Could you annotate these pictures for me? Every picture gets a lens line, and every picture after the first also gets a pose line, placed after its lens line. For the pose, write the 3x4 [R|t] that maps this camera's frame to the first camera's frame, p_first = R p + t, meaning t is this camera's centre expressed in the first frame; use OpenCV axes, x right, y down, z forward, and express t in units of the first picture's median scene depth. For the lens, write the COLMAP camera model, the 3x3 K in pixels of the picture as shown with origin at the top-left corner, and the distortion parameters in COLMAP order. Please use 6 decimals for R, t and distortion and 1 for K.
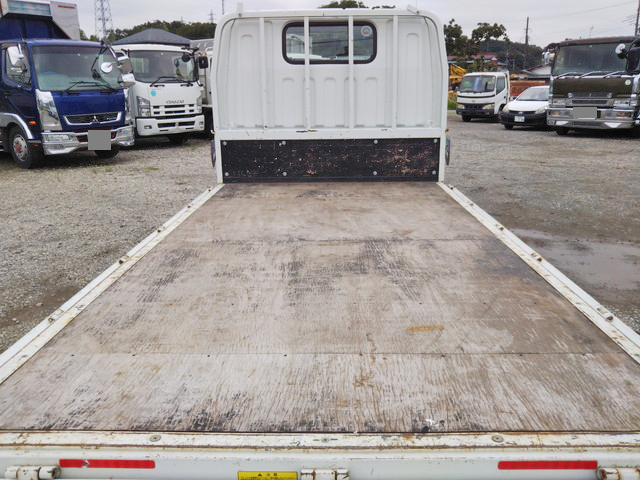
lens RADIAL K [[569.1, 0, 320.0], [0, 569.1, 240.0], [0, 0, 1]] dist [-0.081594, 0.122565]
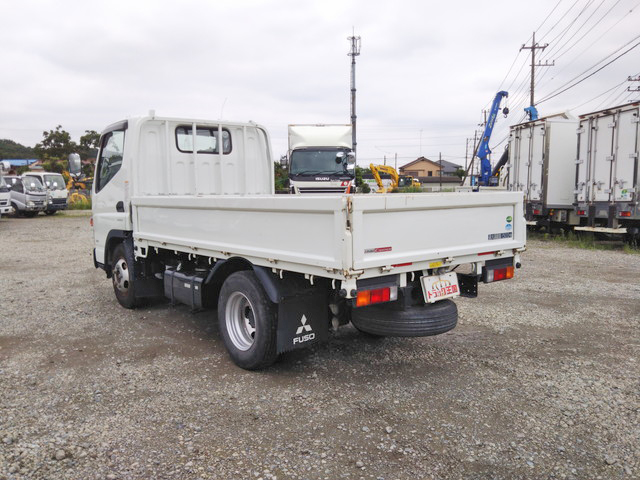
lens RADIAL K [[569.1, 0, 320.0], [0, 569.1, 240.0], [0, 0, 1]] dist [-0.081594, 0.122565]
pose [[0.763121, -0.052348, 0.644133, -0.744445], [0.168249, 0.978436, -0.119813, 0.150948], [-0.623971, 0.199806, 0.755472, -0.300061]]
